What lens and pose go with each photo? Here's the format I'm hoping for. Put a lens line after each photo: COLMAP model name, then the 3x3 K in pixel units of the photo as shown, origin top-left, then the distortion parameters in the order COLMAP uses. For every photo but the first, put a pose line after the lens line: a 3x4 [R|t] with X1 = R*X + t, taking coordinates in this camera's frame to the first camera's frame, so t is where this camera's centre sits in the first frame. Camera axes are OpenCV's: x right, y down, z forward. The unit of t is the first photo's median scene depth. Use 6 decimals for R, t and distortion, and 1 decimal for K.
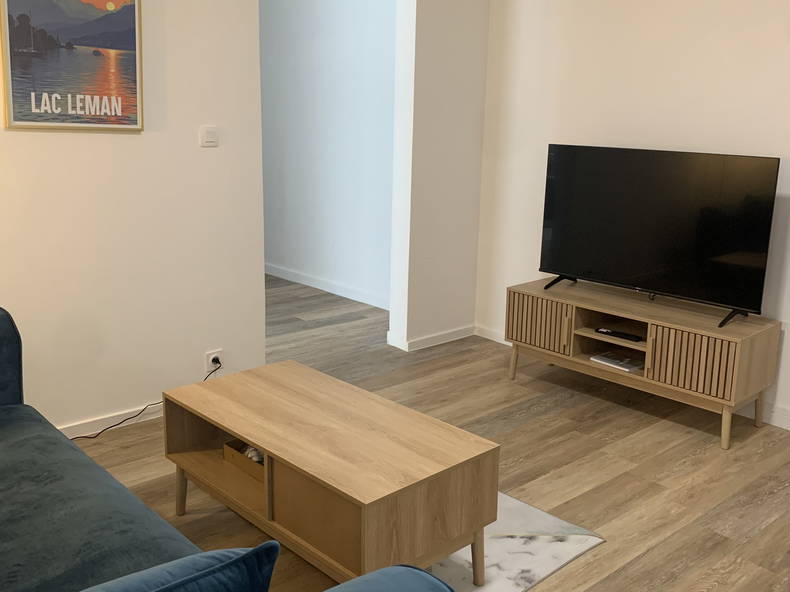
lens RADIAL K [[825.1, 0, 395.0], [0, 825.1, 296.0], [0, 0, 1]] dist [-0.001349, 0.093229]
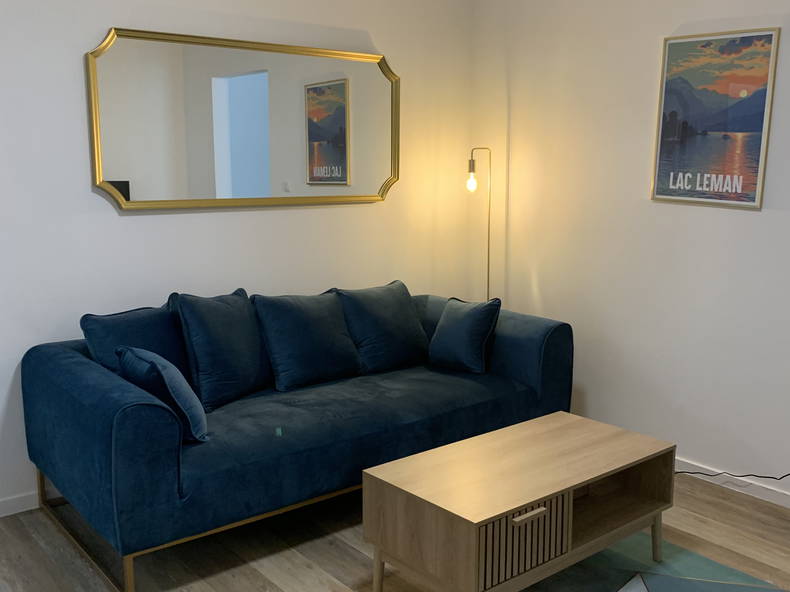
lens RADIAL K [[825.1, 0, 395.0], [0, 825.1, 296.0], [0, 0, 1]] dist [-0.001349, 0.093229]
pose [[-0.050897, 0.136400, -0.989345, 0.785552], [-0.250987, 0.957089, 0.144865, -0.138939], [0.966651, 0.255686, -0.014479, 0.642225]]
